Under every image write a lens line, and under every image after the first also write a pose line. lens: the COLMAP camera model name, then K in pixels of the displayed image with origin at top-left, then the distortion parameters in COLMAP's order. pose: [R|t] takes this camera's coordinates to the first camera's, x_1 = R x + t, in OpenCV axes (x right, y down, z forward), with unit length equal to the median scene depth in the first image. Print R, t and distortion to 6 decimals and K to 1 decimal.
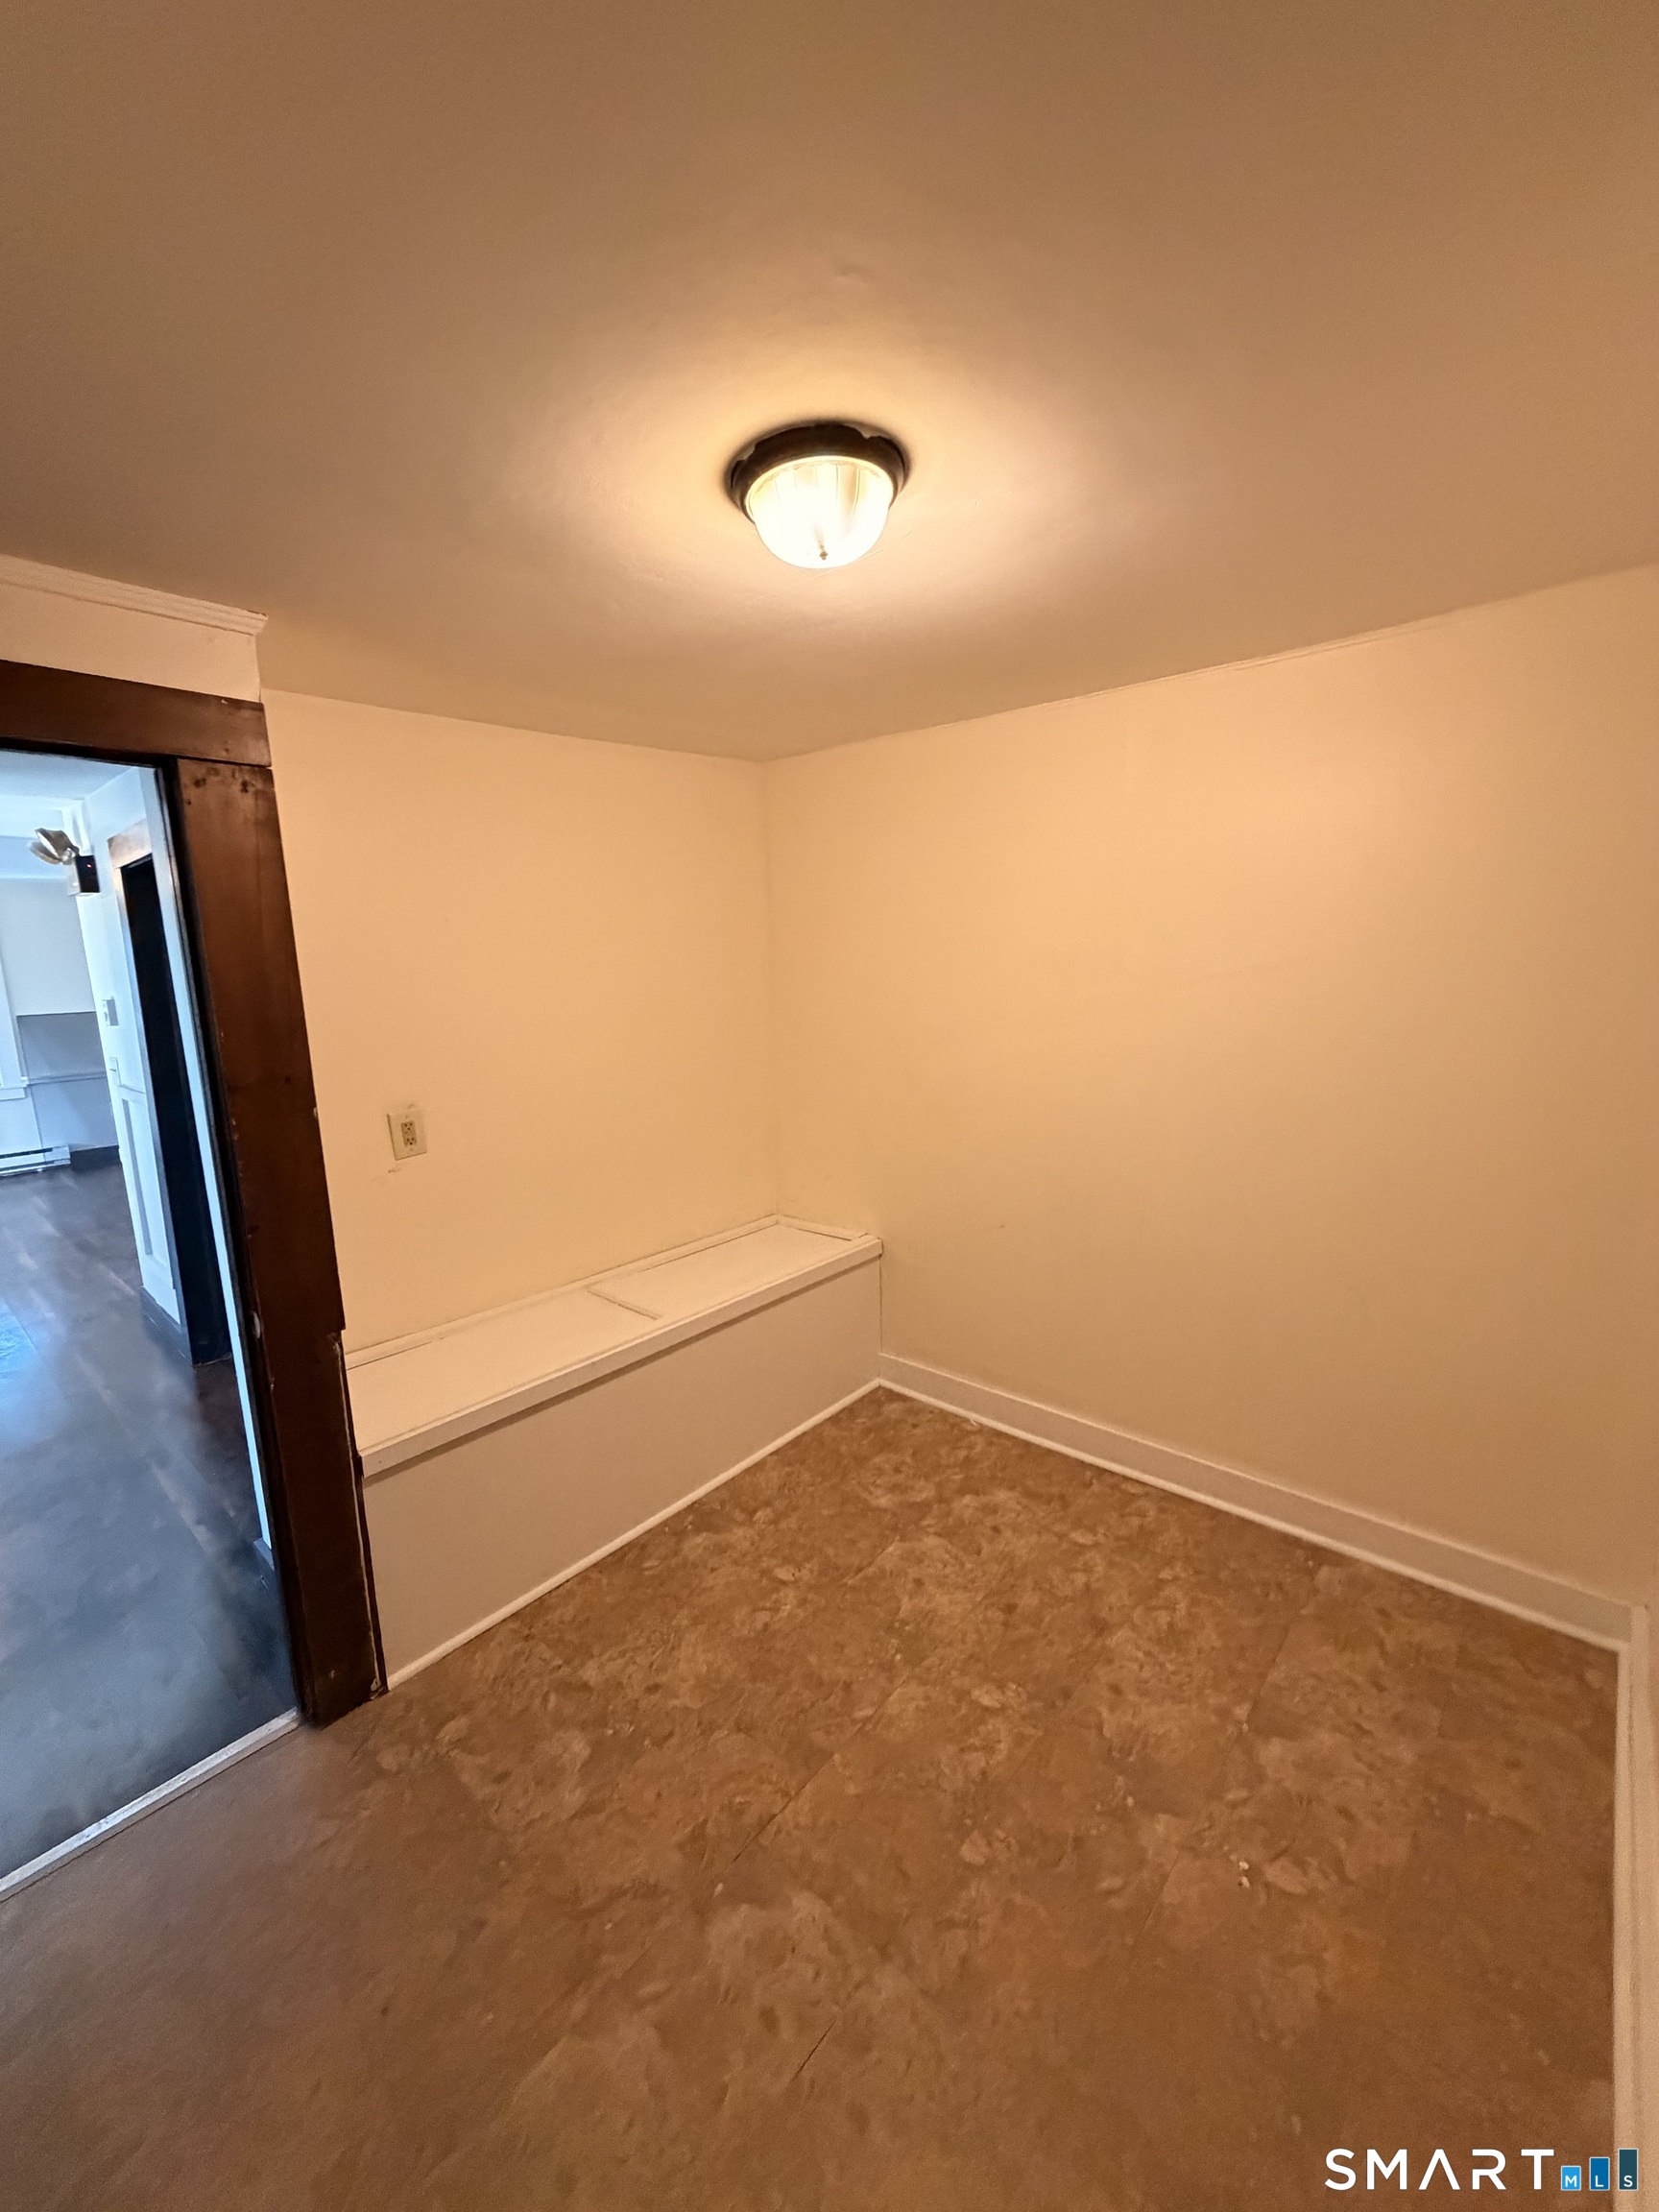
lens RADIAL K [[879.4, 0, 825.7], [0, 879.4, 1099.4], [0, 0, 1]] dist [0.000329, 0.000316]
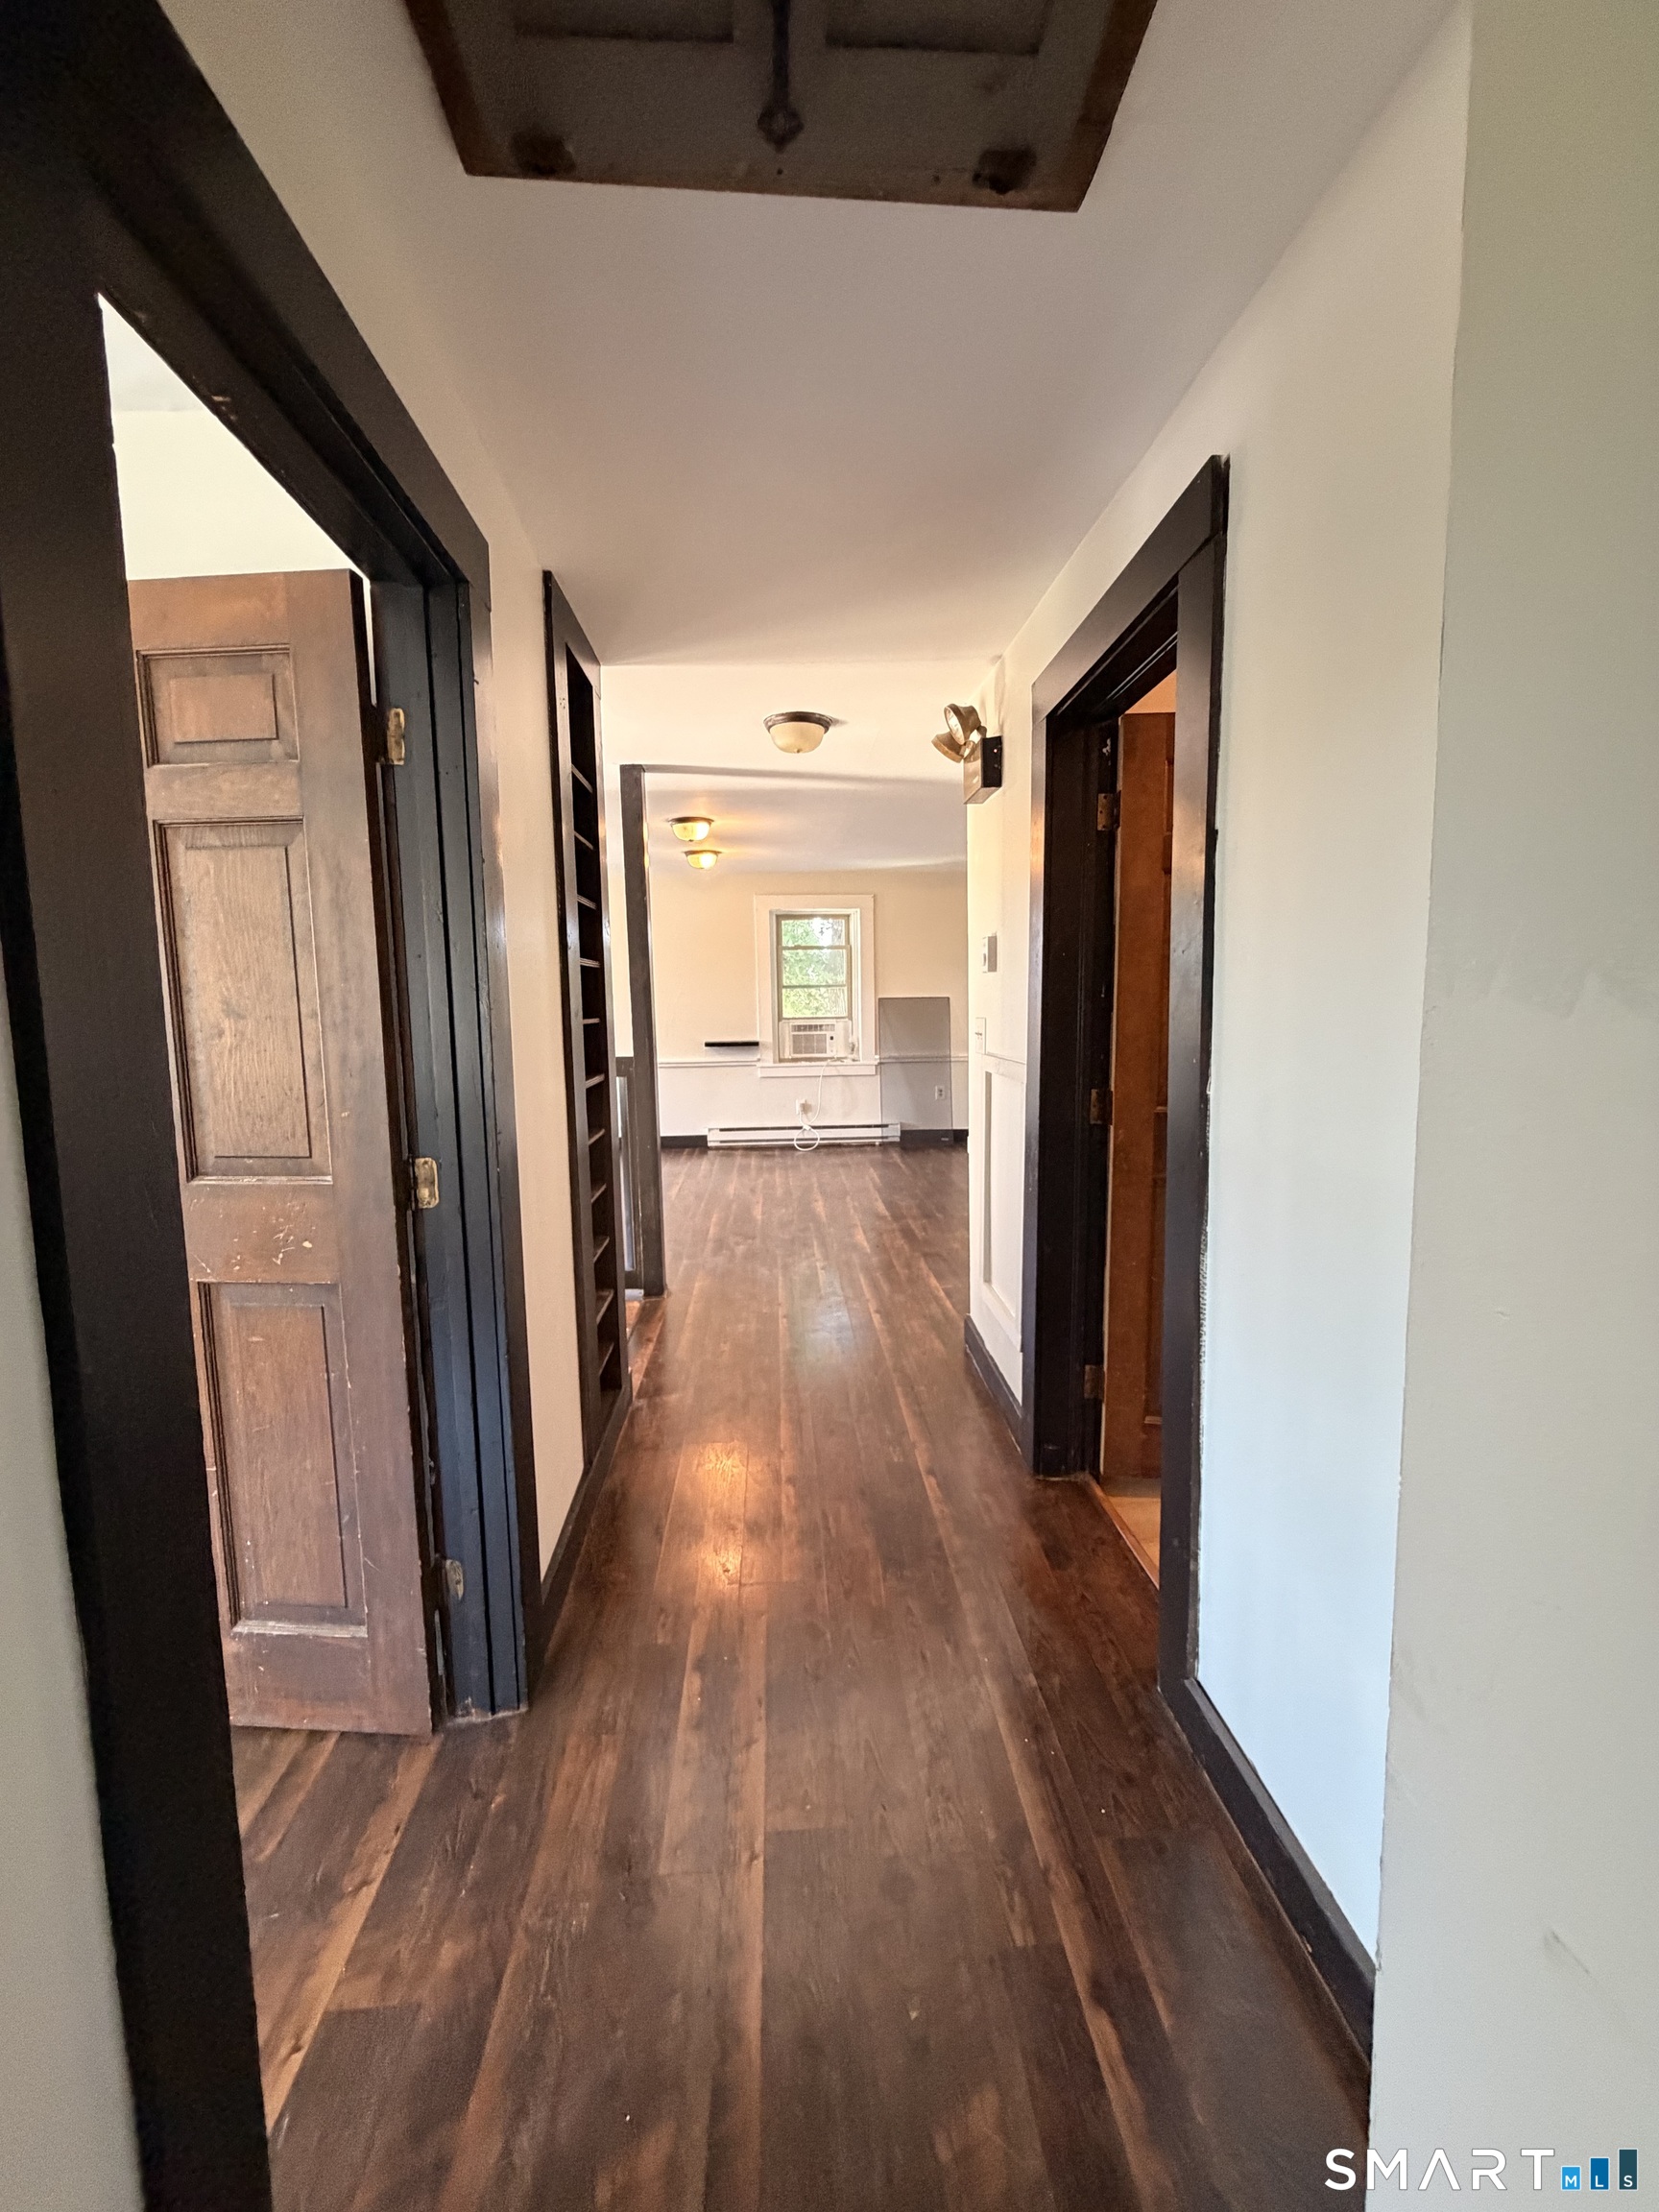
lens RADIAL K [[879.4, 0, 825.7], [0, 879.4, 1099.4], [0, 0, 1]] dist [0.000329, 0.000316]
pose [[0.702704, 0.100506, -0.704348, -0.264898], [-0.121962, 0.992335, 0.019922, 0.018902], [0.700951, 0.071905, 0.709575, 0.271655]]
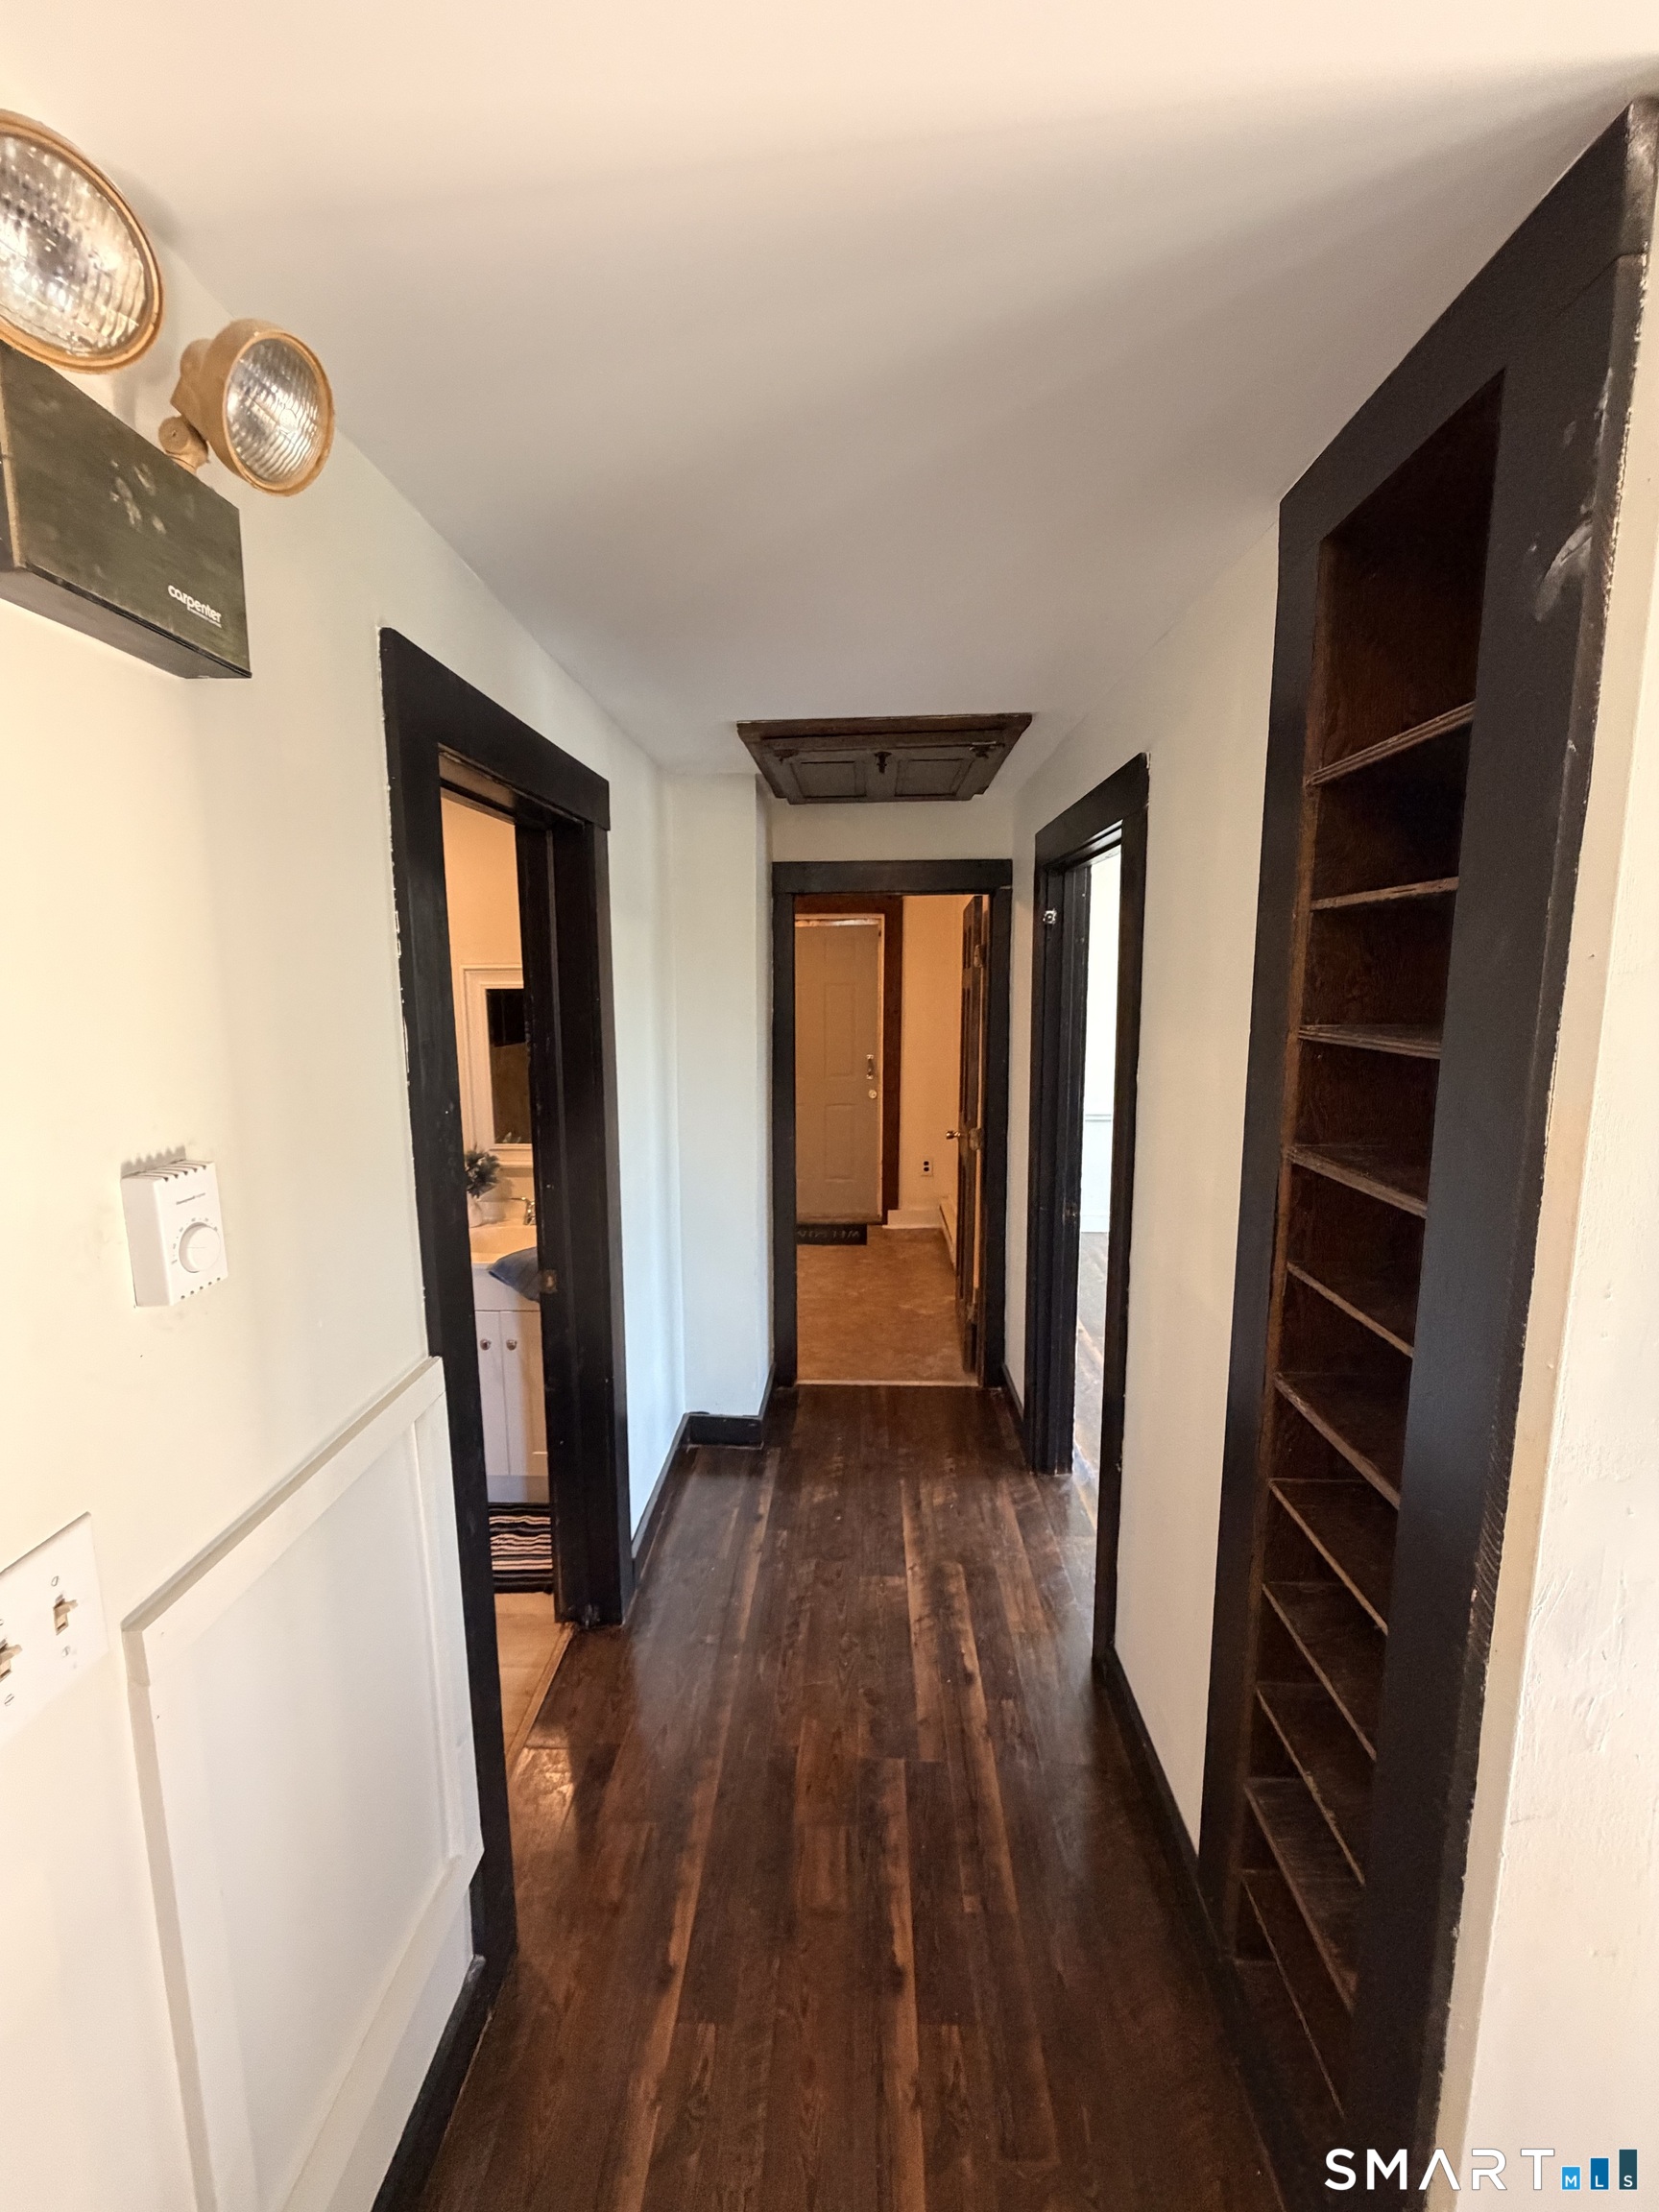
lens RADIAL K [[879.4, 0, 825.7], [0, 879.4, 1099.4], [0, 0, 1]] dist [0.000329, 0.000316]
pose [[-0.627491, -0.075604, 0.774944, -0.765600], [0.147809, 0.965610, 0.213890, -0.106277], [-0.764466, 0.248758, -0.594737, 0.716611]]
